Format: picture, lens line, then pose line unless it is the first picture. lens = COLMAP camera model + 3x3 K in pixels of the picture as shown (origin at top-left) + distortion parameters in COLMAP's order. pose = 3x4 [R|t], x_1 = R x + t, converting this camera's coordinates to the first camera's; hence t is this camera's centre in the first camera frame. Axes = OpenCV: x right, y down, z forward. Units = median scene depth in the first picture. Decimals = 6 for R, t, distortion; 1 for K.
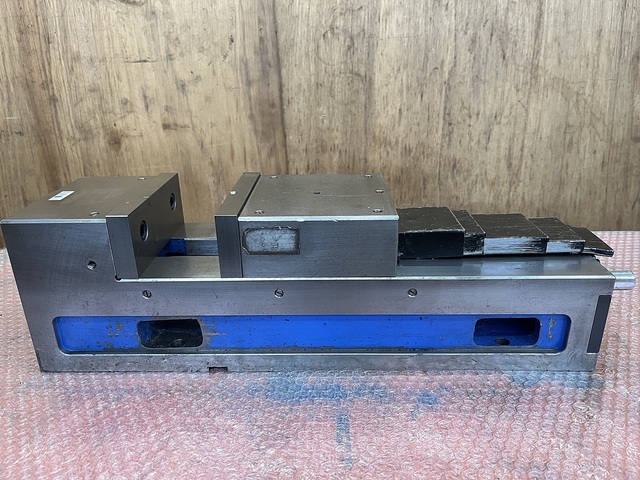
lens RADIAL K [[500.9, 0, 320.0], [0, 500.9, 240.0], [0, 0, 1]] dist [0.076236, -0.132186]
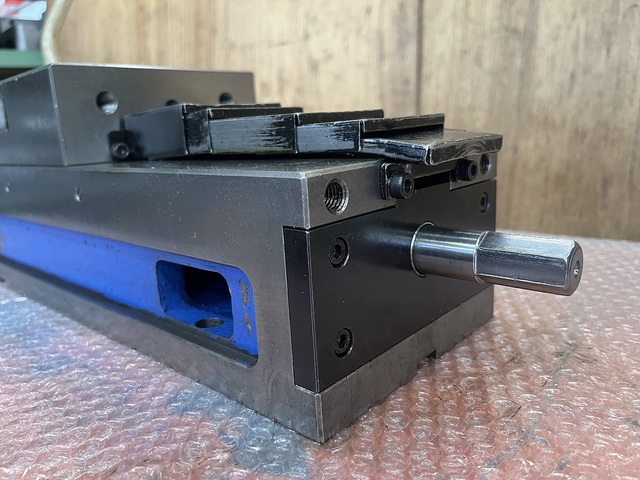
lens RADIAL K [[500.9, 0, 320.0], [0, 500.9, 240.0], [0, 0, 1]] dist [0.076236, -0.132186]
pose [[0.754270, 0.124267, -0.644697, 0.377771], [-0.205894, 0.977163, -0.052538, 0.061509], [0.623445, 0.172367, 0.762631, 0.331019]]
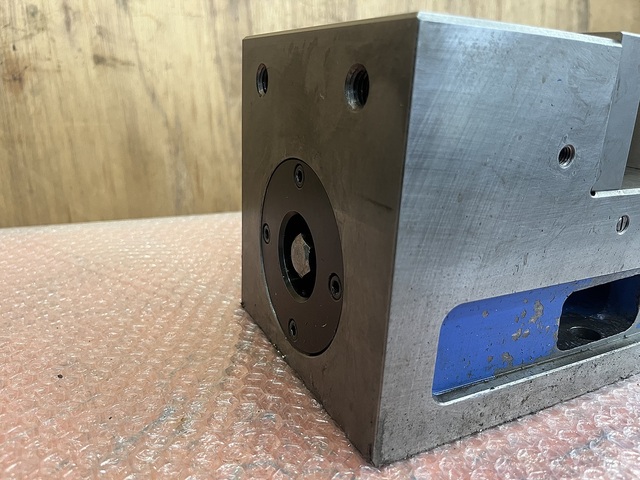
lens RADIAL K [[500.9, 0, 320.0], [0, 500.9, 240.0], [0, 0, 1]] dist [0.076236, -0.132186]
pose [[0.882241, -0.079979, 0.463955, -0.366825], [0.111436, 0.992936, -0.040734, 0.051943], [-0.457420, 0.087639, 0.884922, 0.334629]]
